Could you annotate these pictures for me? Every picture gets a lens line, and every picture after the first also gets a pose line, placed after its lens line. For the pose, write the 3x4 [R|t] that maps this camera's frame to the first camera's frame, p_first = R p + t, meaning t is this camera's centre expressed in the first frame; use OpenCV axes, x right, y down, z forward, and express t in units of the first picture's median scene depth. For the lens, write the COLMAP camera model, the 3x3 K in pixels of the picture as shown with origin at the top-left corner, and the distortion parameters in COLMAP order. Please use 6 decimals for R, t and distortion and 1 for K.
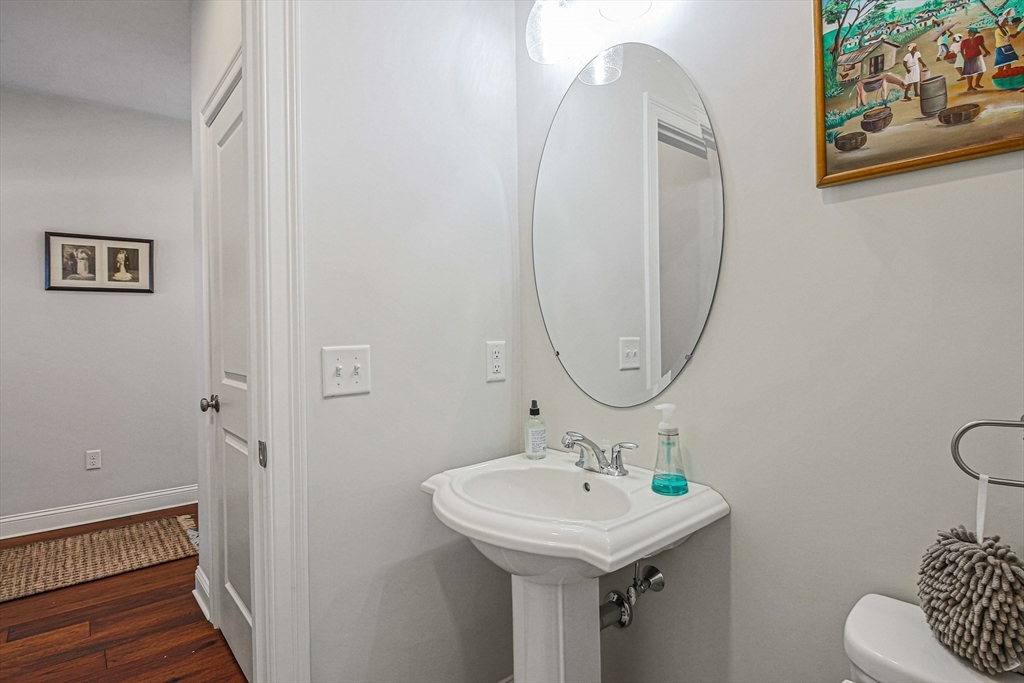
lens RADIAL K [[525.1, 0, 512.3], [0, 525.1, 335.3], [0, 0, 1]] dist [-0.019171, -0.001724]
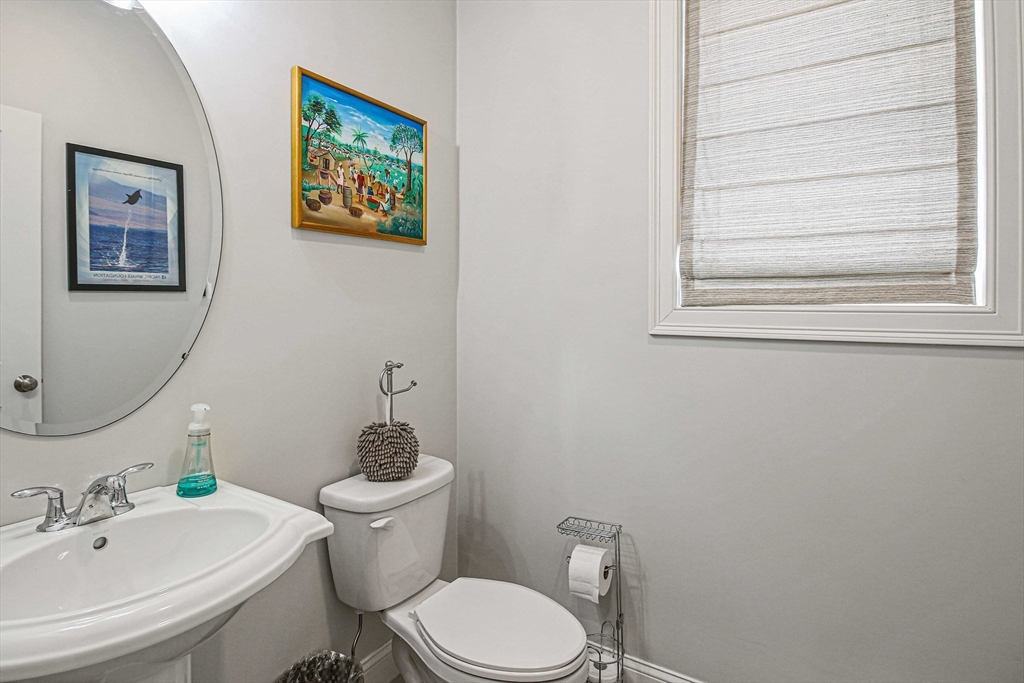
lens RADIAL K [[525.1, 0, 509.6], [0, 525.1, 316.5], [0, 0, 1]] dist [-0.019171, -0.001724]
pose [[-0.297723, -0.012059, 0.954576, -1.069474], [0.010130, 0.999824, 0.015790, -0.060495], [-0.954599, 0.014371, -0.297549, 0.955843]]
